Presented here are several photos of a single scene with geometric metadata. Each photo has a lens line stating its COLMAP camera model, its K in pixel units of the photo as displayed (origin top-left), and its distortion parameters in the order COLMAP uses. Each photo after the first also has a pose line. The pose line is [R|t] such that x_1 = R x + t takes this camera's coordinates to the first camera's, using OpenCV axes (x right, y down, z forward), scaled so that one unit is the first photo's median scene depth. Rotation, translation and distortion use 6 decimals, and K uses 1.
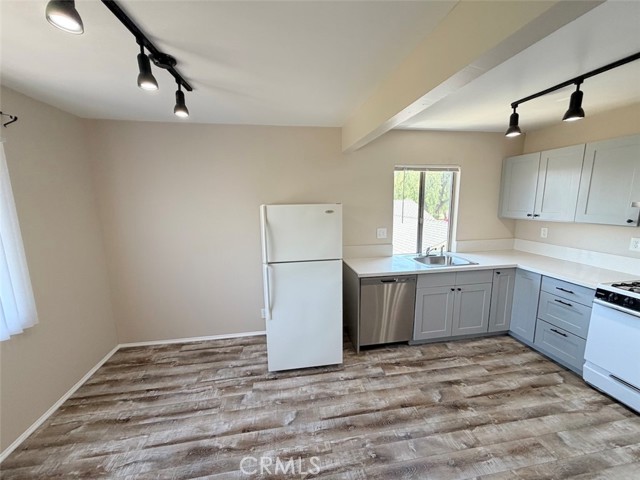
lens RADIAL K [[254.5, 0, 317.9], [0, 254.5, 240.8], [0, 0, 1]] dist [0.002271, 0.000040]
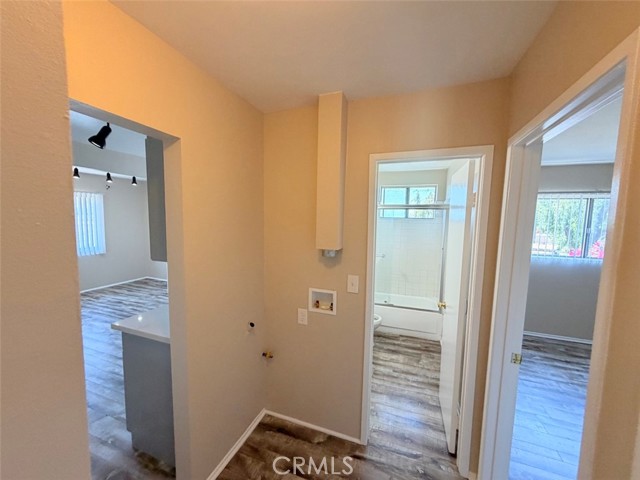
lens RADIAL K [[254.5, 0, 316.6], [0, 254.5, 240.1], [0, 0, 1]] dist [0.002271, 0.000040]
pose [[0.862786, 0.076349, -0.499772, 1.960693], [-0.113052, 0.992635, -0.043525, 0.012803], [0.492768, 0.094053, 0.865063, -0.303789]]
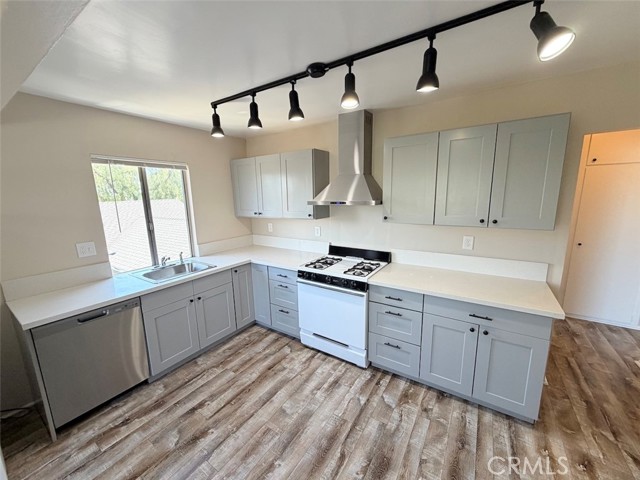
lens RADIAL K [[254.5, 0, 316.9], [0, 254.5, 240.4], [0, 0, 1]] dist [0.002271, 0.000040]
pose [[0.685882, -0.131941, 0.715652, 0.247021], [0.129568, 0.989854, 0.058317, -0.016974], [-0.716085, 0.052727, 0.696019, 0.048154]]
